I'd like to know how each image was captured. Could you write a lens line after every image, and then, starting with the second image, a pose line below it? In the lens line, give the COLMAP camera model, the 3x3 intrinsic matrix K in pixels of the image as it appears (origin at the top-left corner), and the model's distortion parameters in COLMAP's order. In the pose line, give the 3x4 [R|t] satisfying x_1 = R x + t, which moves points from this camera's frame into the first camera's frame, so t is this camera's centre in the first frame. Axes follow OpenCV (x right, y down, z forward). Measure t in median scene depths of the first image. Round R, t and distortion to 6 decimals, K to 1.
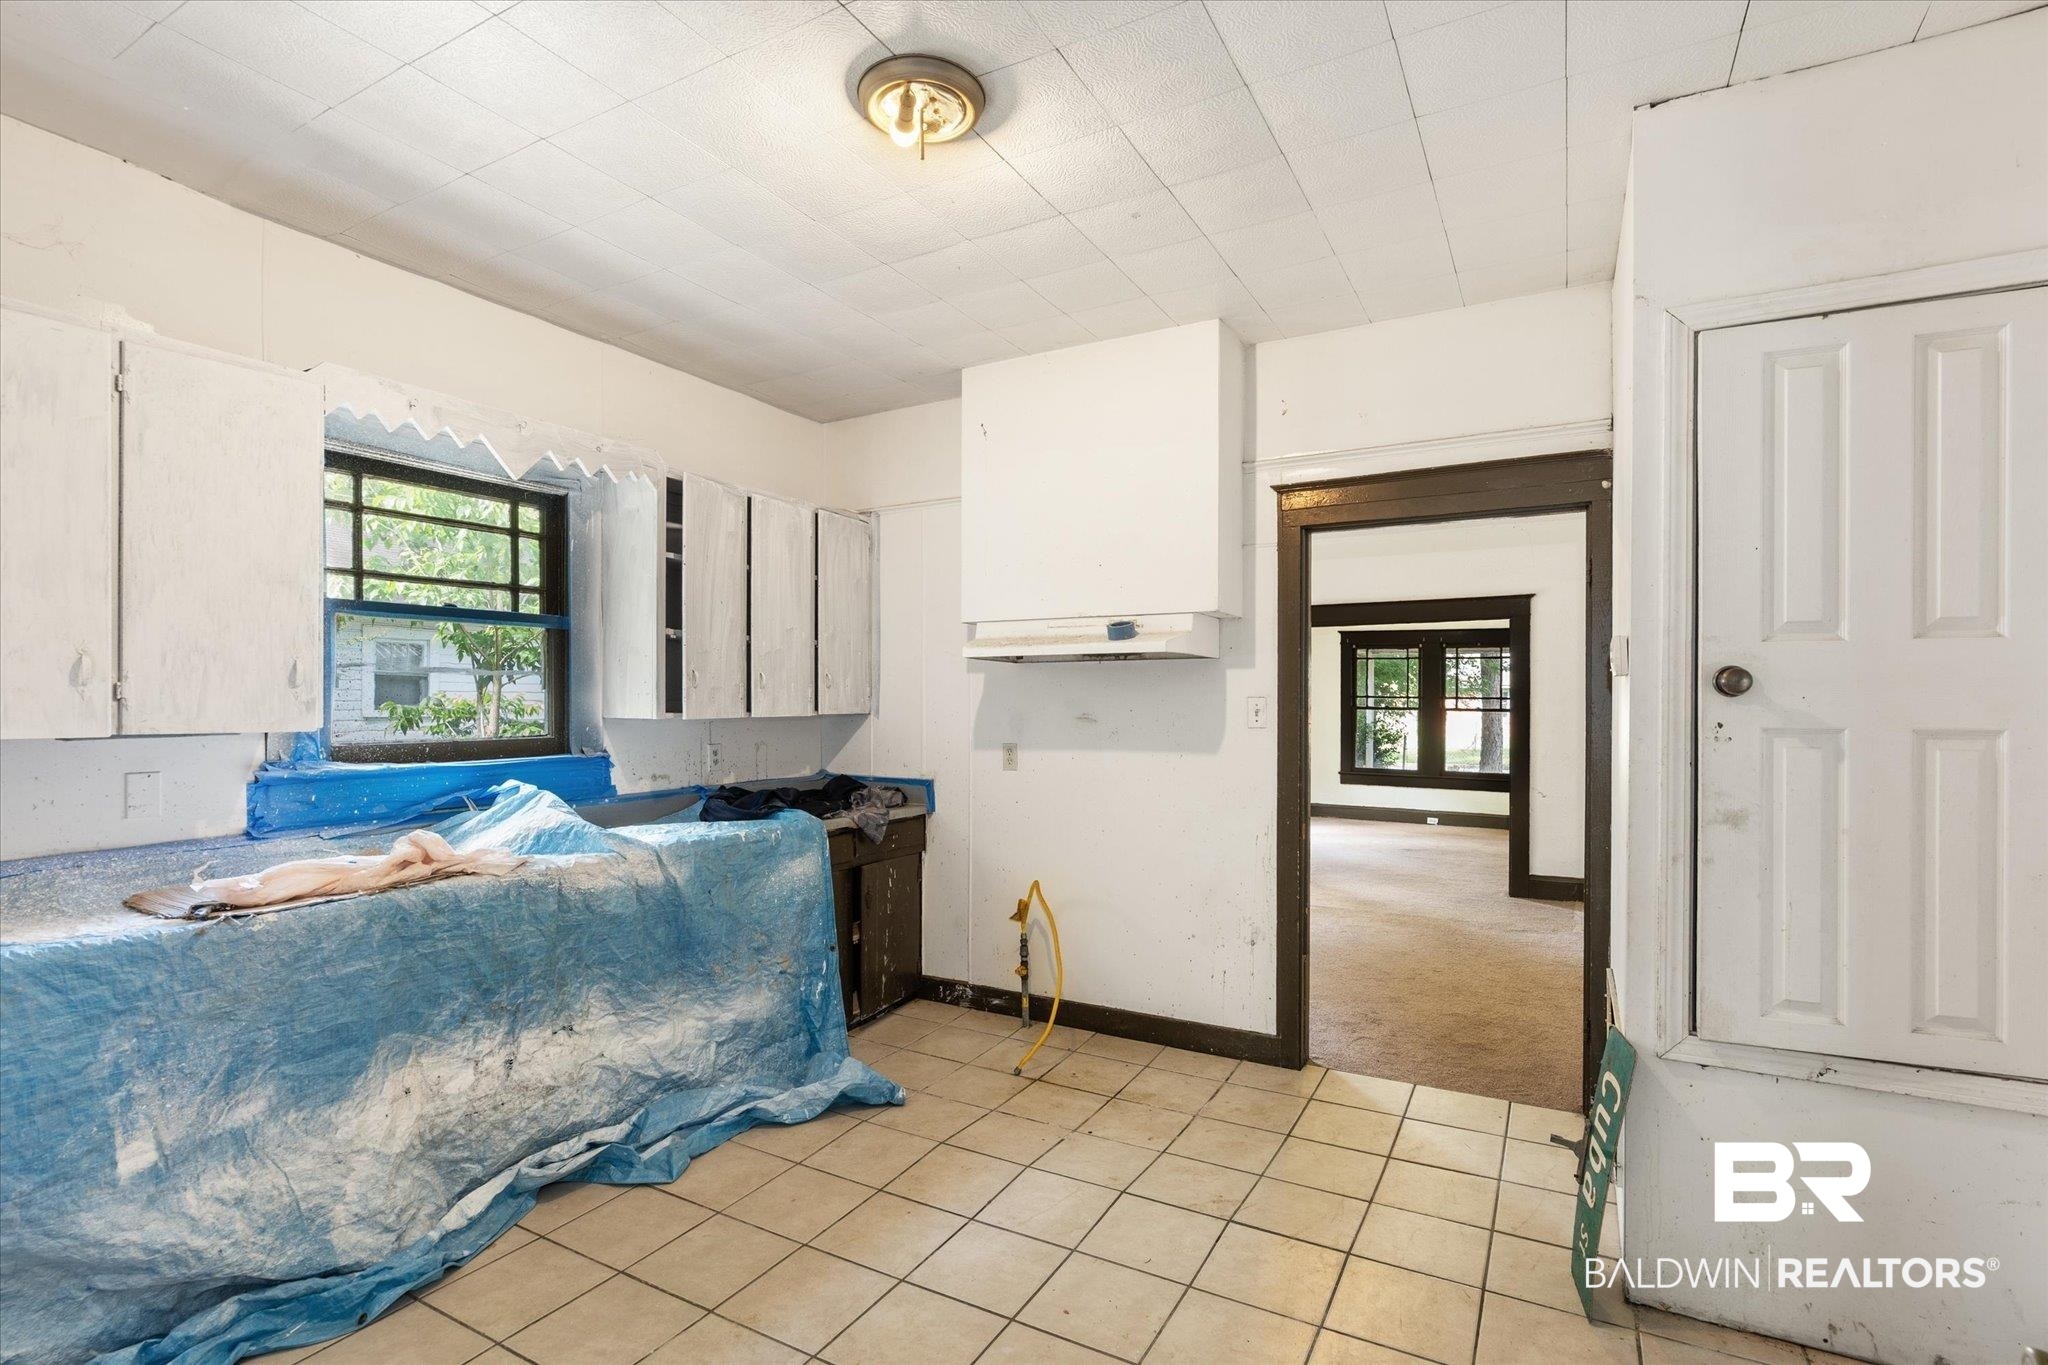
lens RADIAL K [[956.9, 0, 1015.1], [0, 956.9, 710.1], [0, 0, 1]] dist [-0.000119, 0.000037]
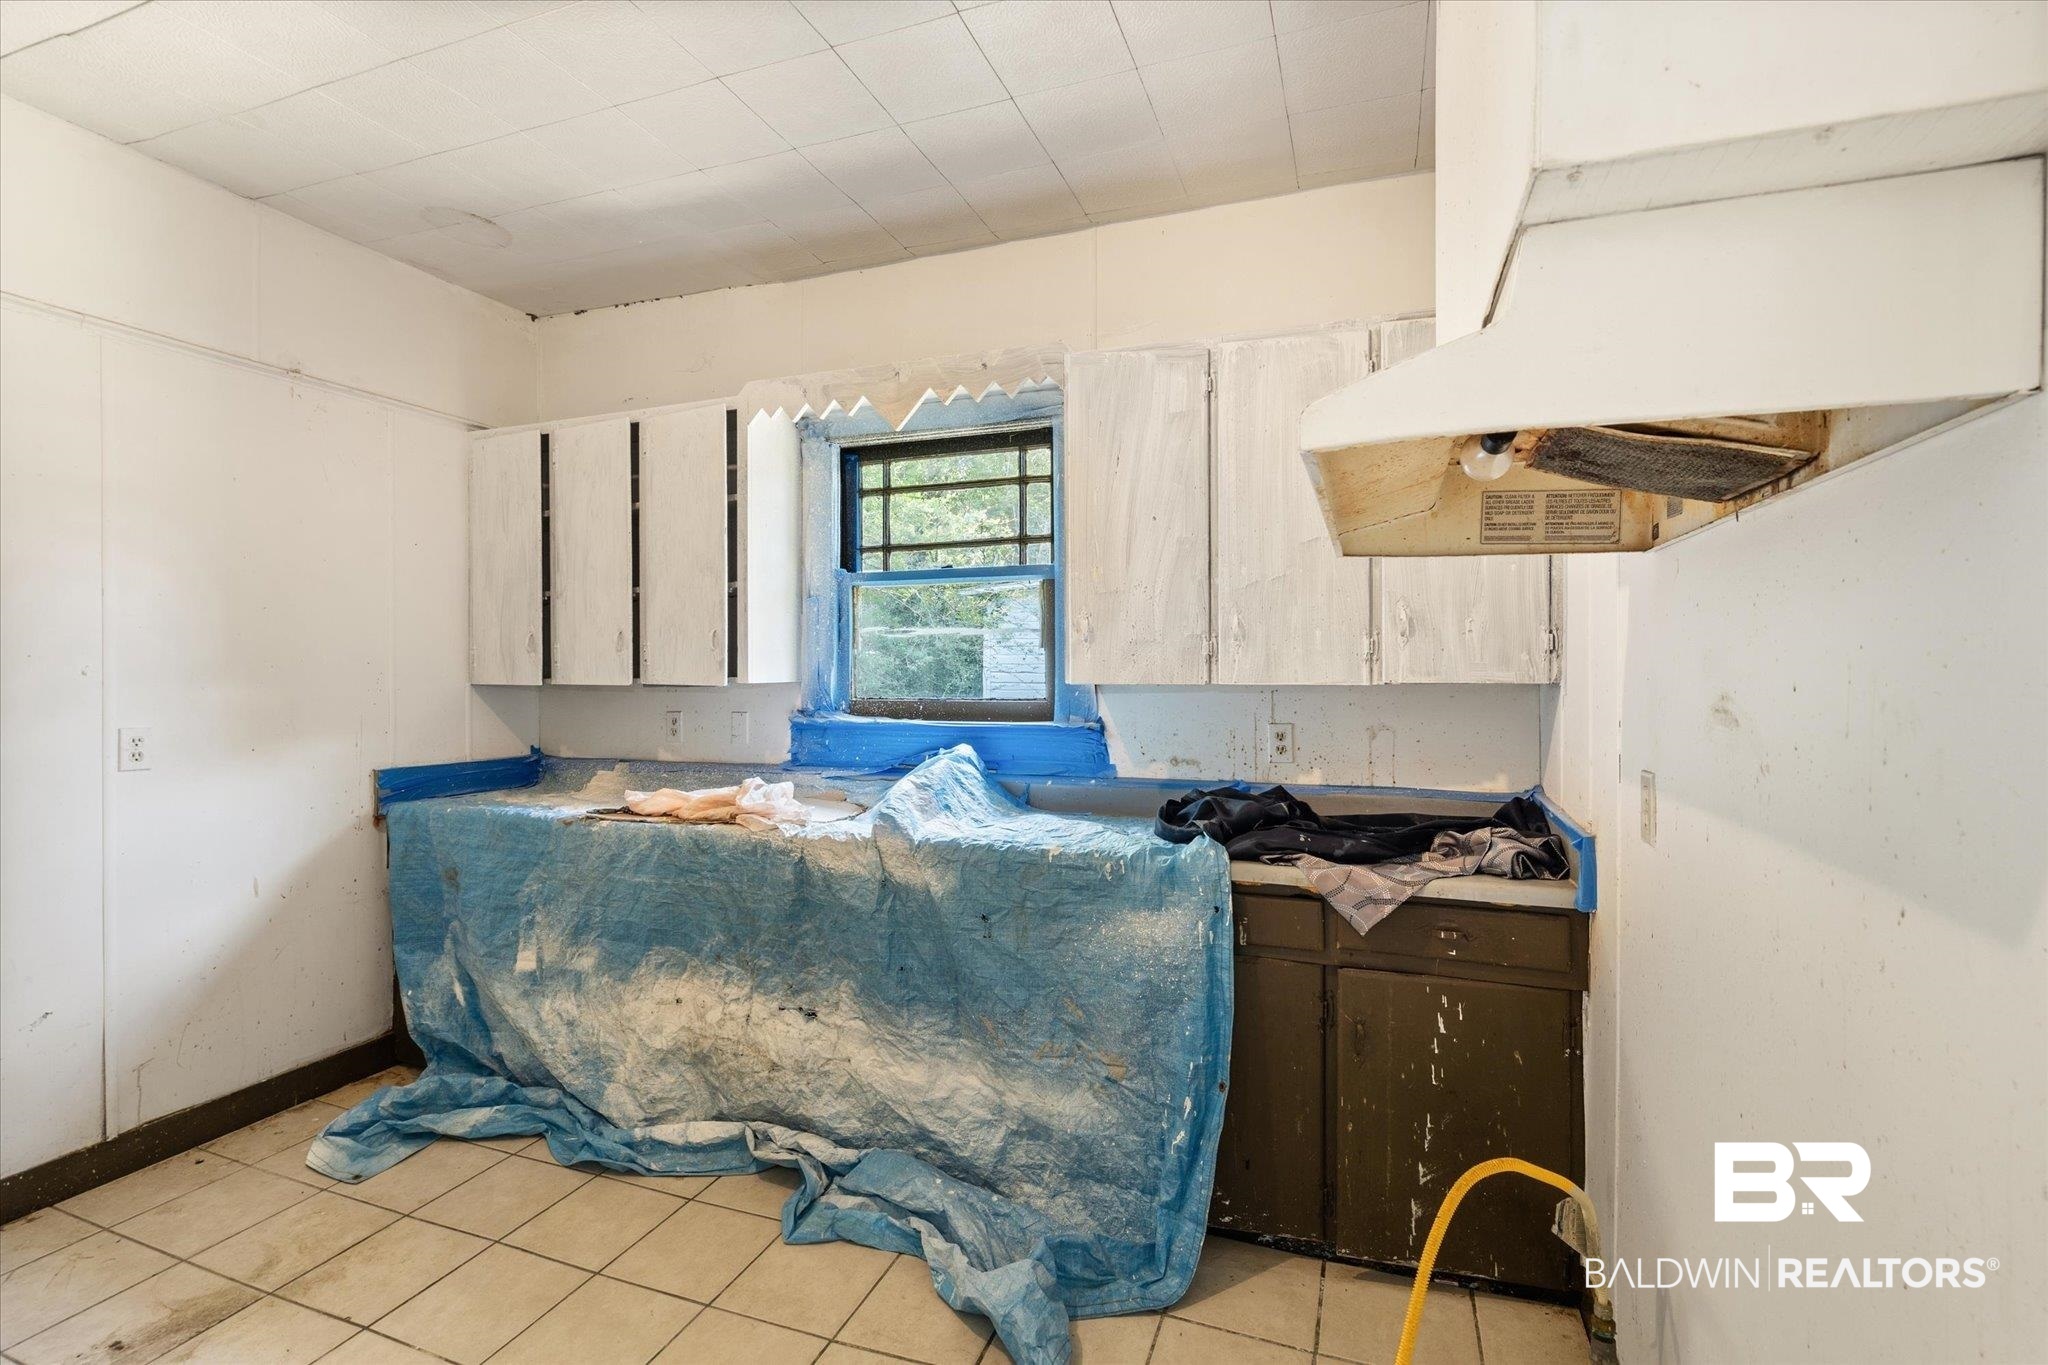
lens RADIAL K [[917.0, 0, 1048.6], [0, 917.0, 674.7], [0, 0, 1]] dist [-0.007754, -0.000018]
pose [[0.172007, 0.005650, -0.985080, 0.442470], [-0.008894, 0.999952, 0.004182, -0.000255], [0.985056, 0.008042, 0.172049, 1.065547]]
